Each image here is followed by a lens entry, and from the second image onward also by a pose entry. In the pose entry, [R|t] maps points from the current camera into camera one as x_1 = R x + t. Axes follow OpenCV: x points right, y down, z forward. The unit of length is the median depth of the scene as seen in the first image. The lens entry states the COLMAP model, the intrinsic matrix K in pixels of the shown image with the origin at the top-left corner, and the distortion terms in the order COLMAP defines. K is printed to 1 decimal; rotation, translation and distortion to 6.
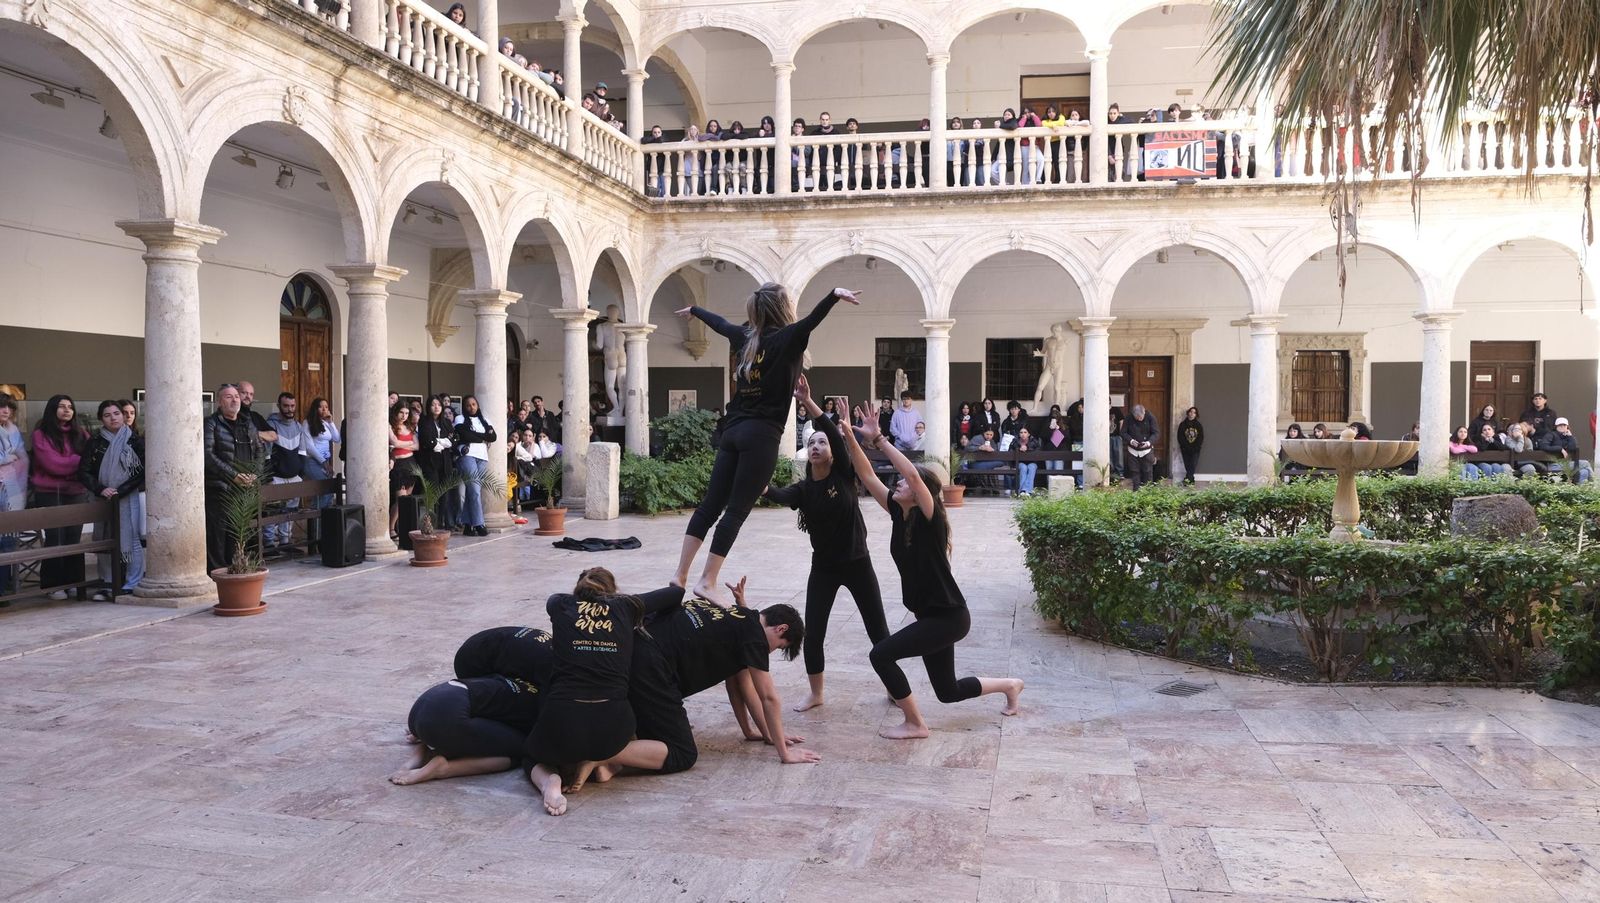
lens RADIAL K [[1085.7, 0, 805.7], [0, 1085.7, 453.2], [0, 0, 1]] dist [-0.031436, 0.014237]
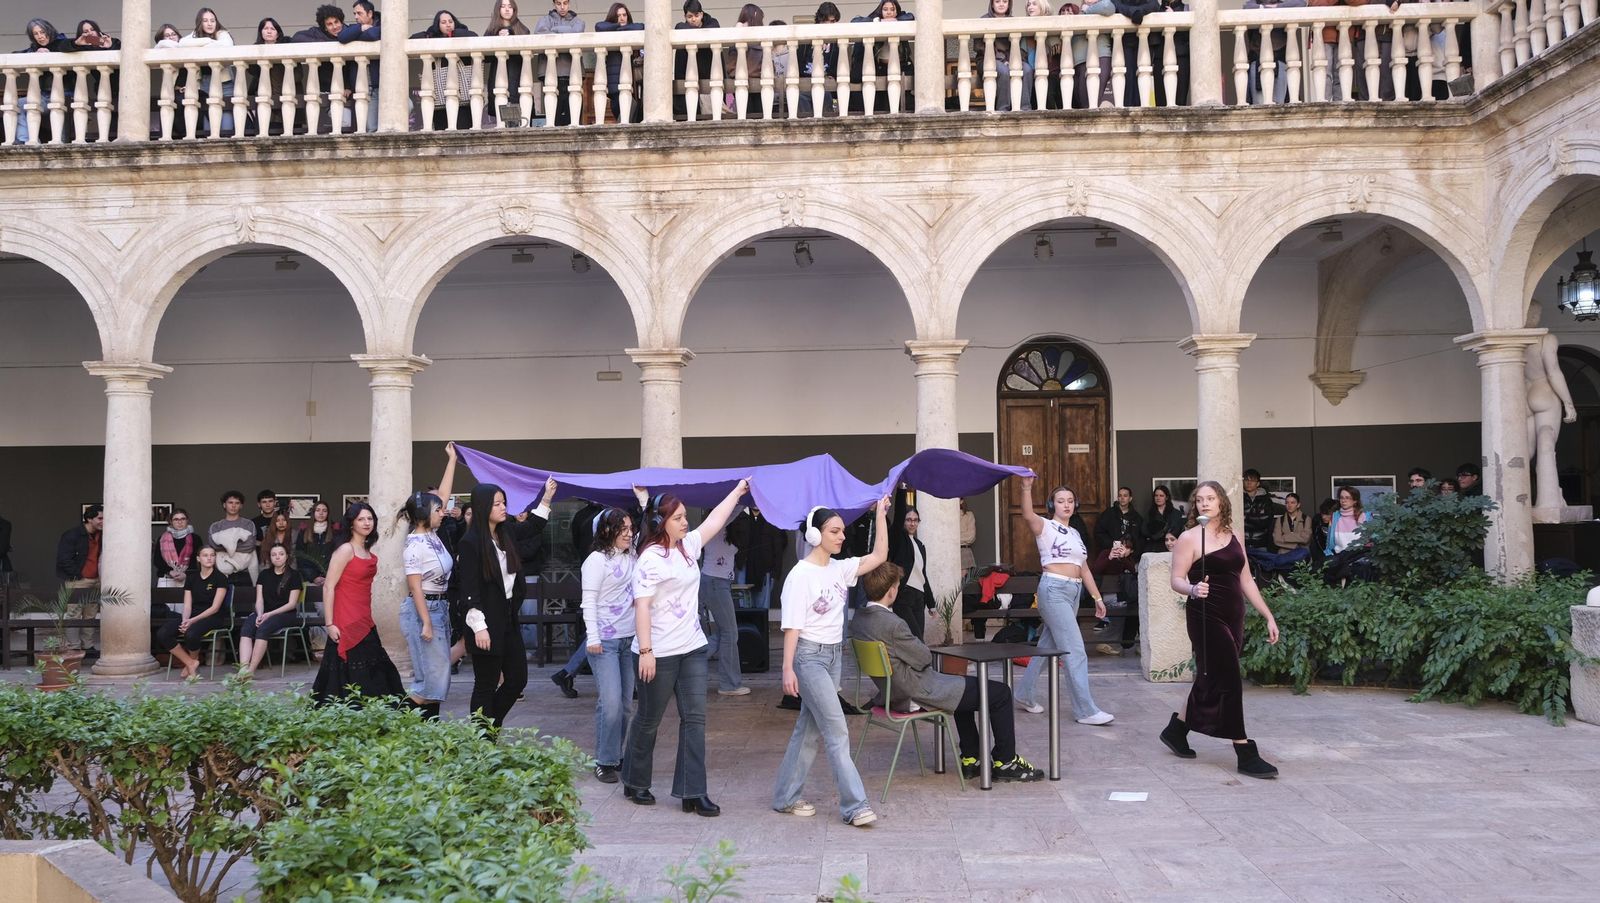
lens RADIAL K [[1276.8, 0, 800.0], [0, 1276.8, 451.5], [0, 0, 1]] dist [-0.009611, 0.002341]
pose [[0.163541, -0.050218, -0.985258, 0.729028], [-0.021604, 0.998282, -0.054467, -0.033708], [0.986300, 0.030193, 0.162175, 1.017941]]
